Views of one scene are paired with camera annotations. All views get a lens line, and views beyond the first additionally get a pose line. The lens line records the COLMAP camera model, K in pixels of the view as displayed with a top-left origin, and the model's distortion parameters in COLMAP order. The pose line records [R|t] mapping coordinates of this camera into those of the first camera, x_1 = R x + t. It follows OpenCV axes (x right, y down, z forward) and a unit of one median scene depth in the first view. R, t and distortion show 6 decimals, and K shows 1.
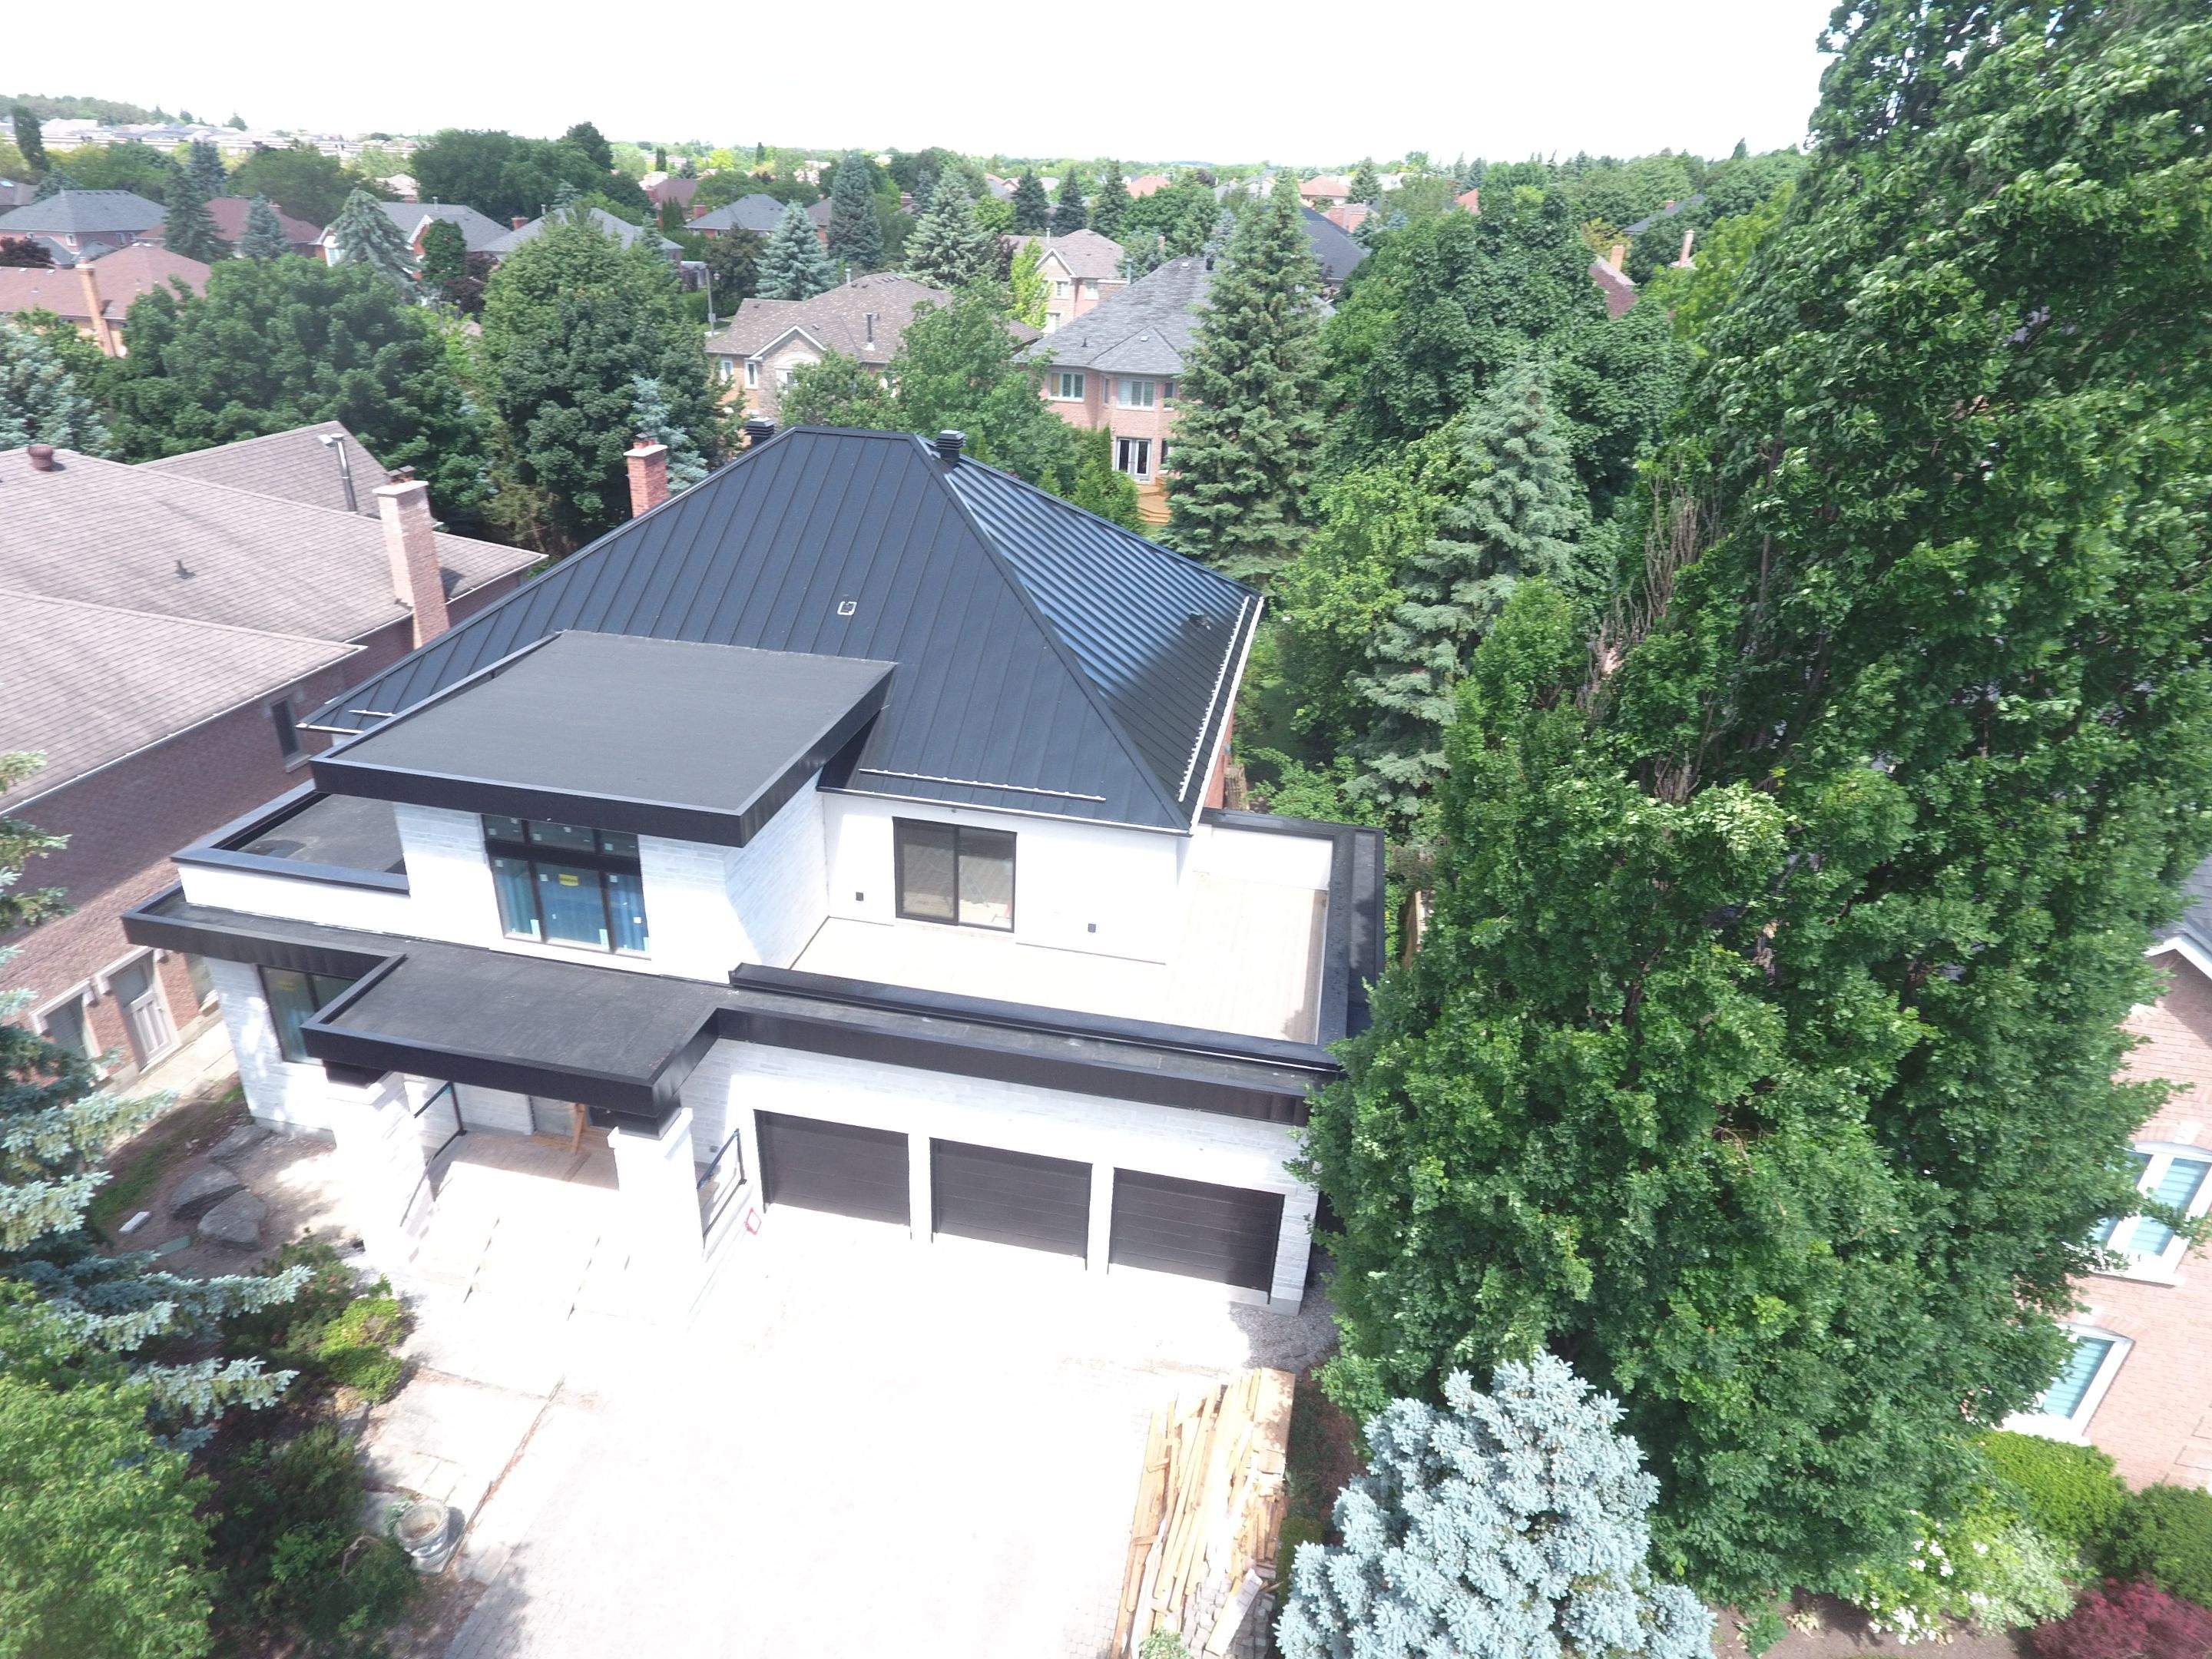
lens RADIAL K [[1287.5, 0, 1102.4], [0, 1287.5, 814.1], [0, 0, 1]] dist [-0.015869, 0.011341]
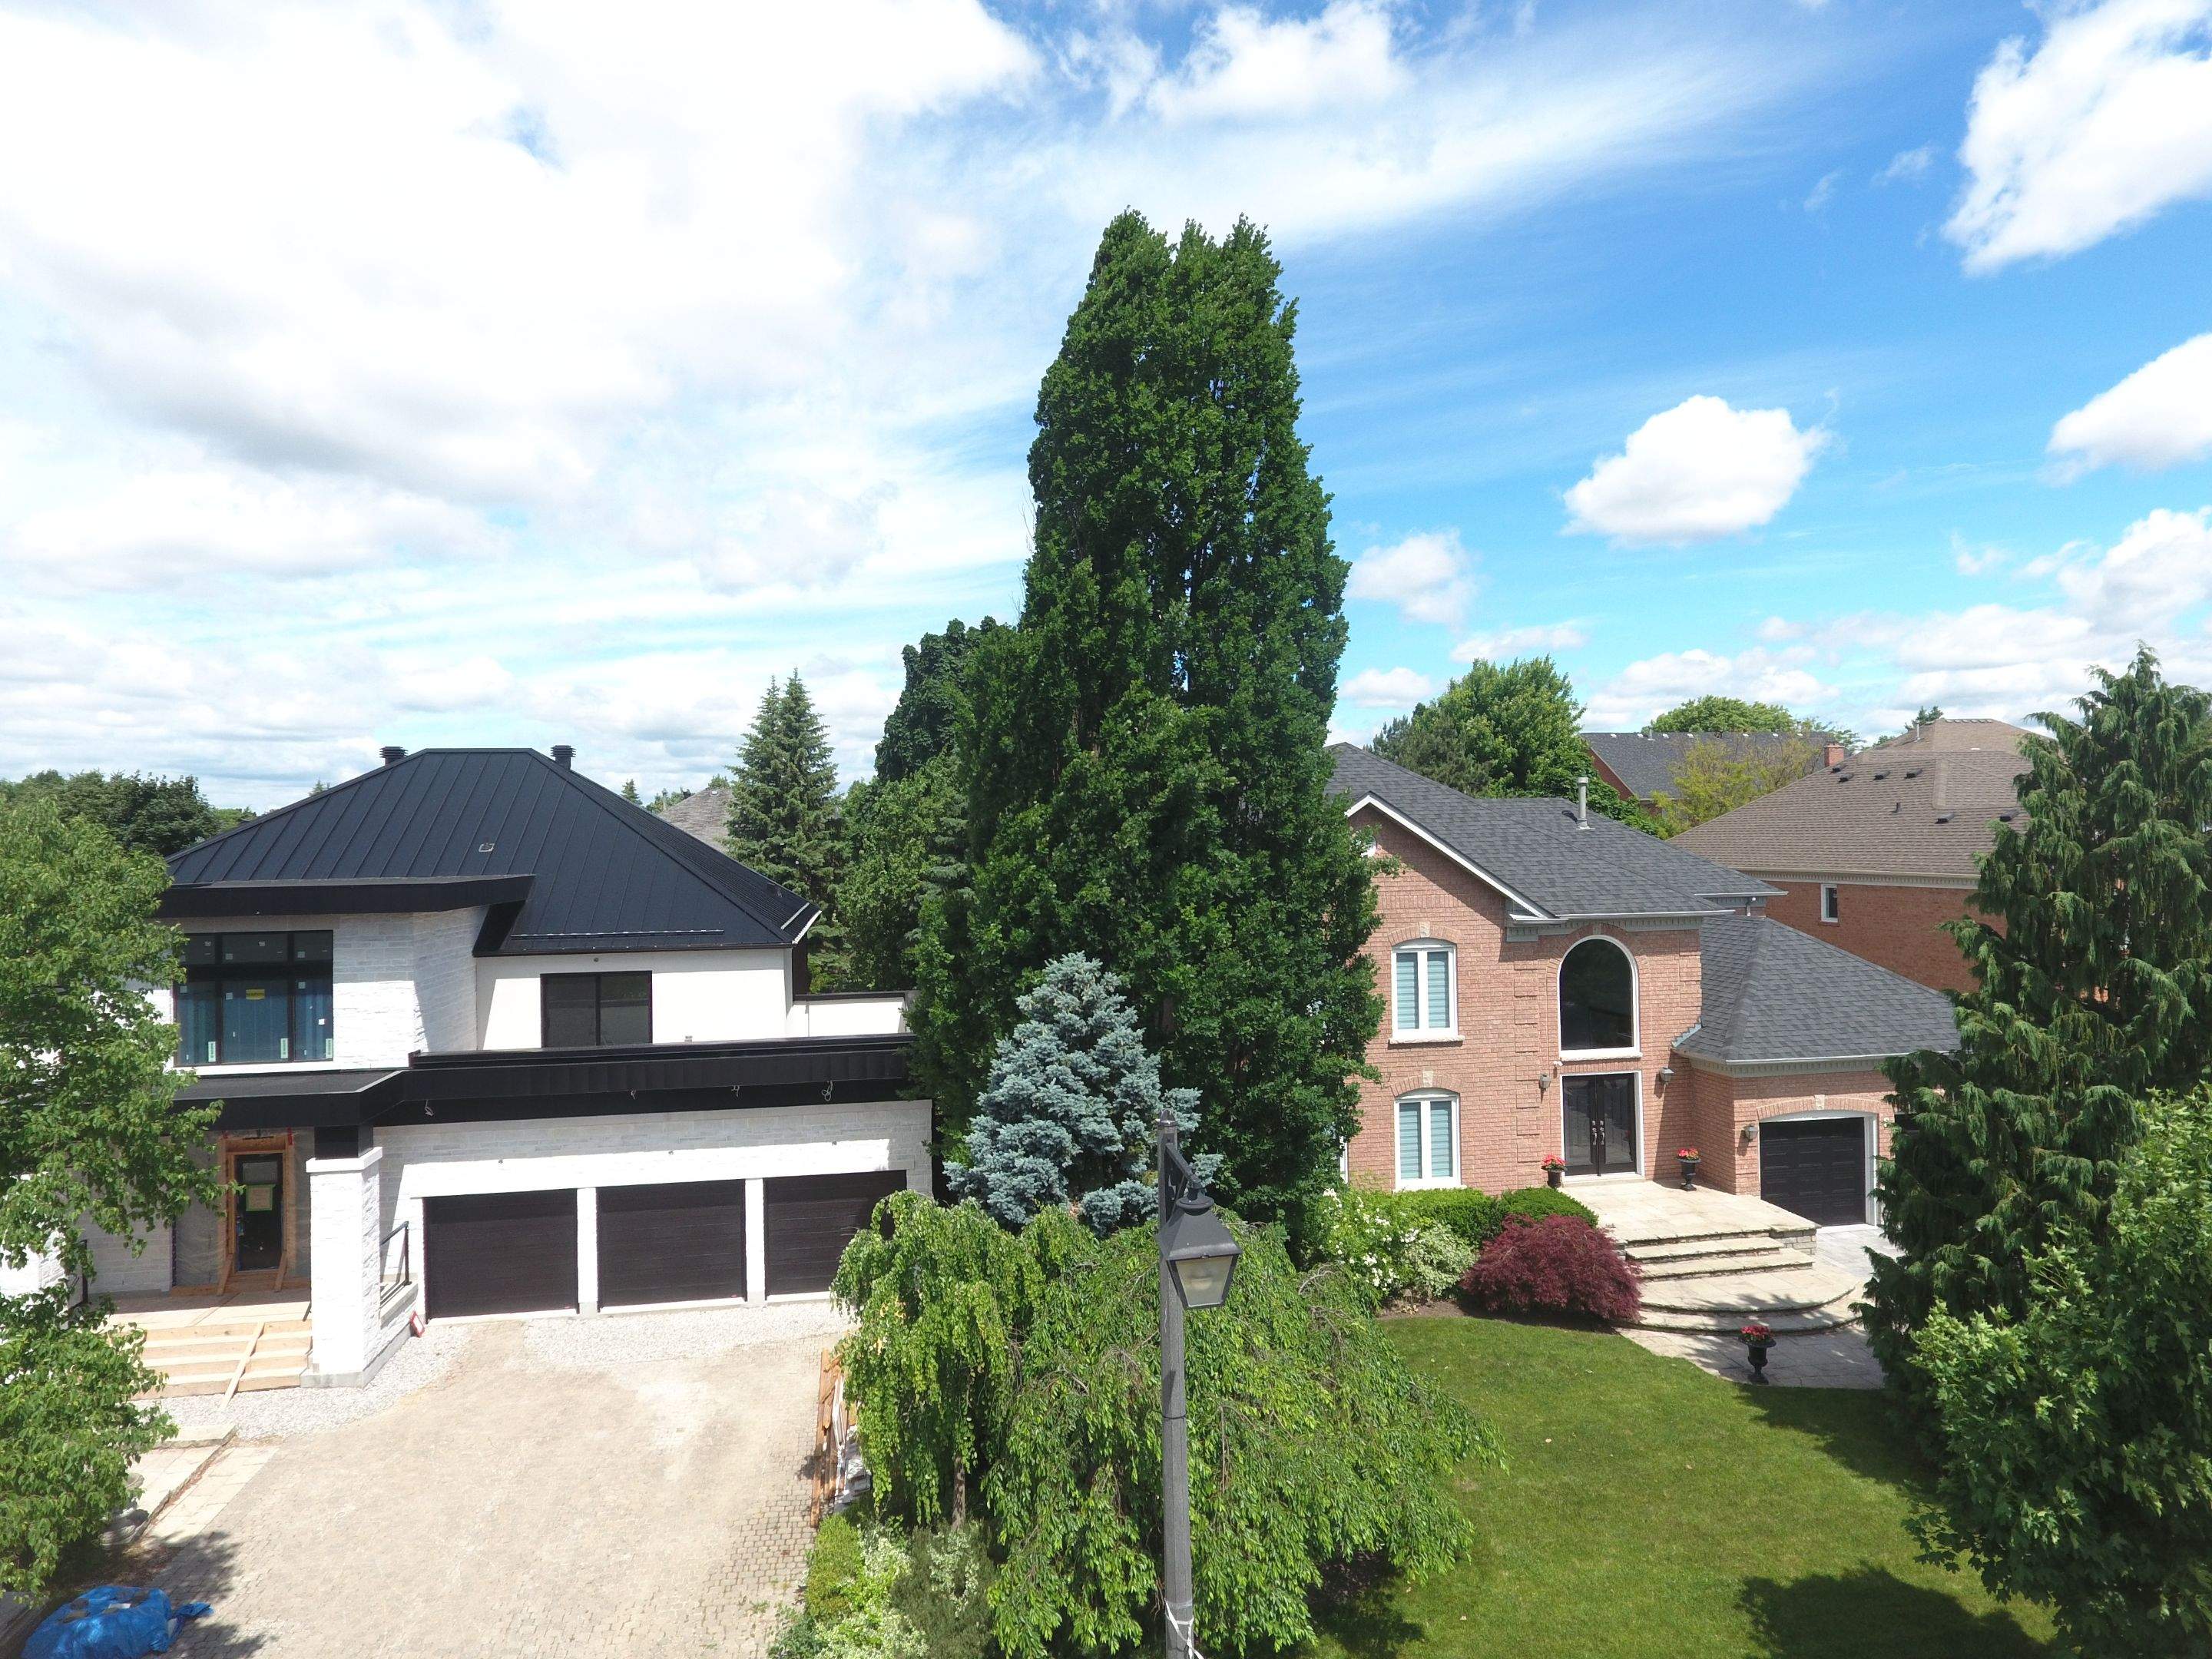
lens RADIAL K [[1287.5, 0, 1101.7], [0, 1287.5, 805.2], [0, 0, 1]] dist [-0.015869, 0.011341]
pose [[0.930891, -0.056142, 0.360957, -0.082154], [0.214936, 0.883153, -0.416945, 0.402170], [-0.295372, 0.465713, 0.834186, -0.200205]]
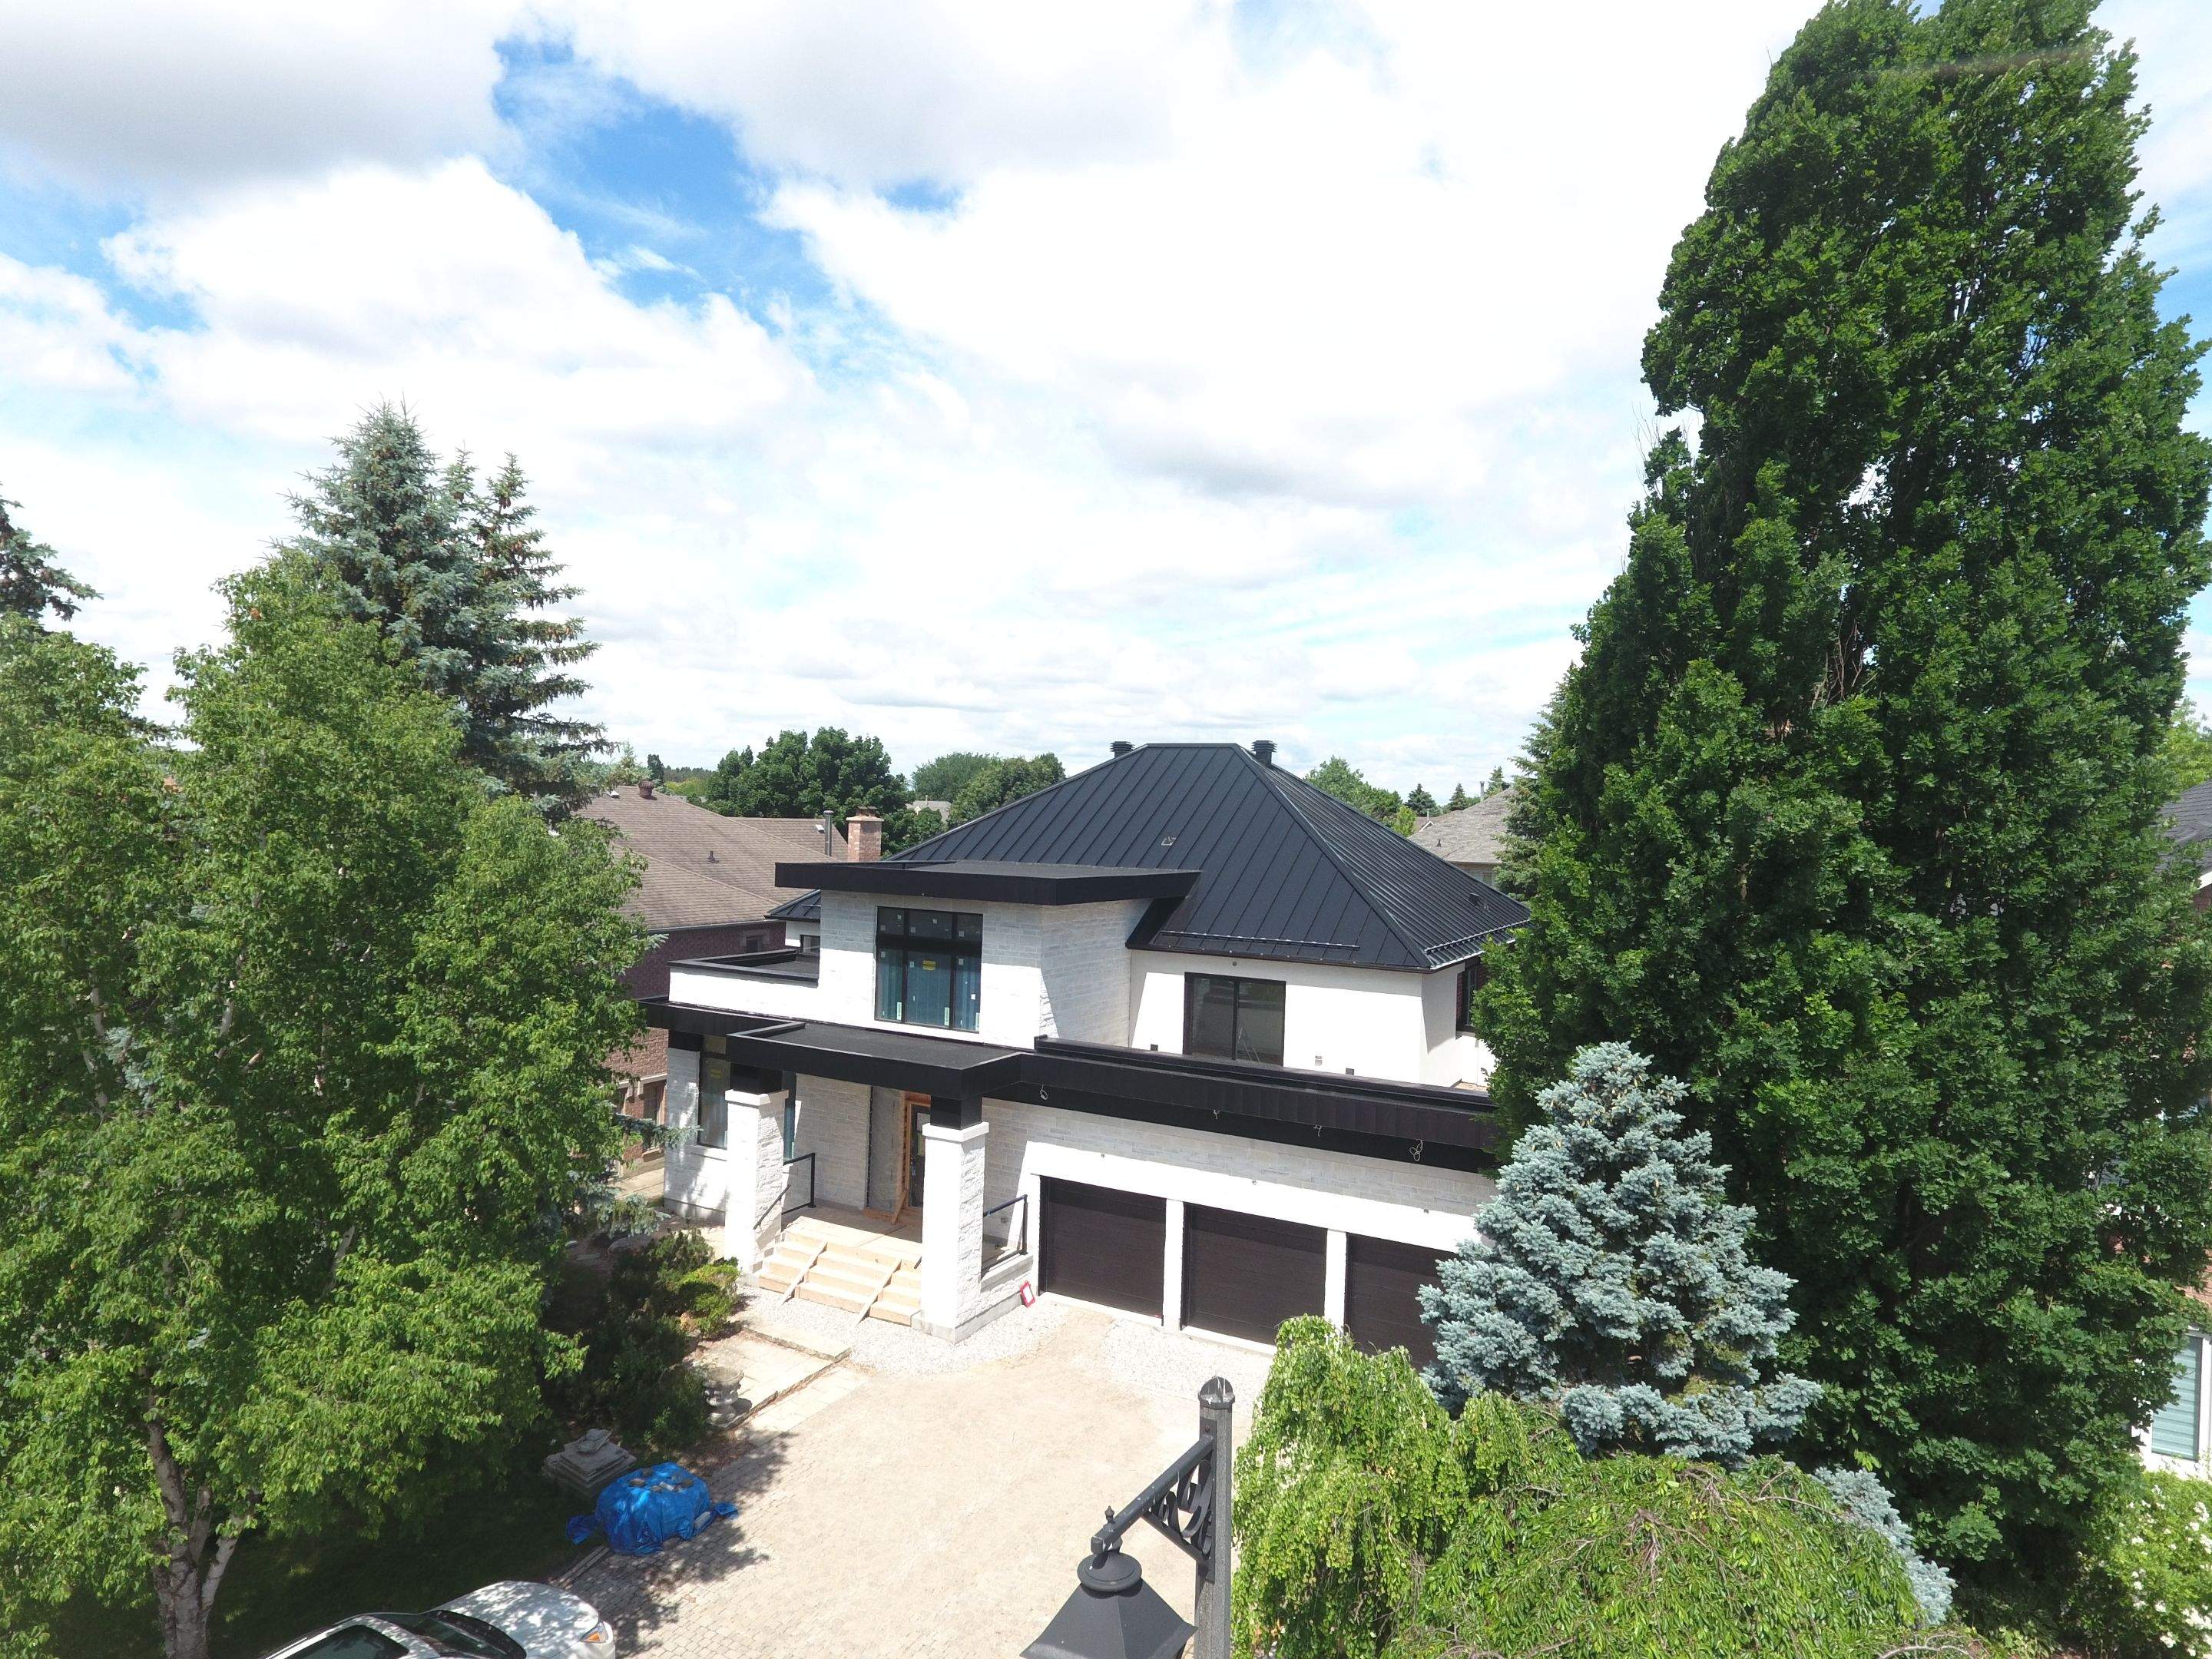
lens RADIAL K [[1287.5, 0, 1110.1], [0, 1287.5, 819.5], [0, 0, 1]] dist [-0.015869, 0.011341]
pose [[0.955629, -0.021066, -0.293818, 0.107956], [-0.113956, 0.893344, -0.434685, 0.342114], [0.271638, 0.448880, 0.851305, -0.094931]]
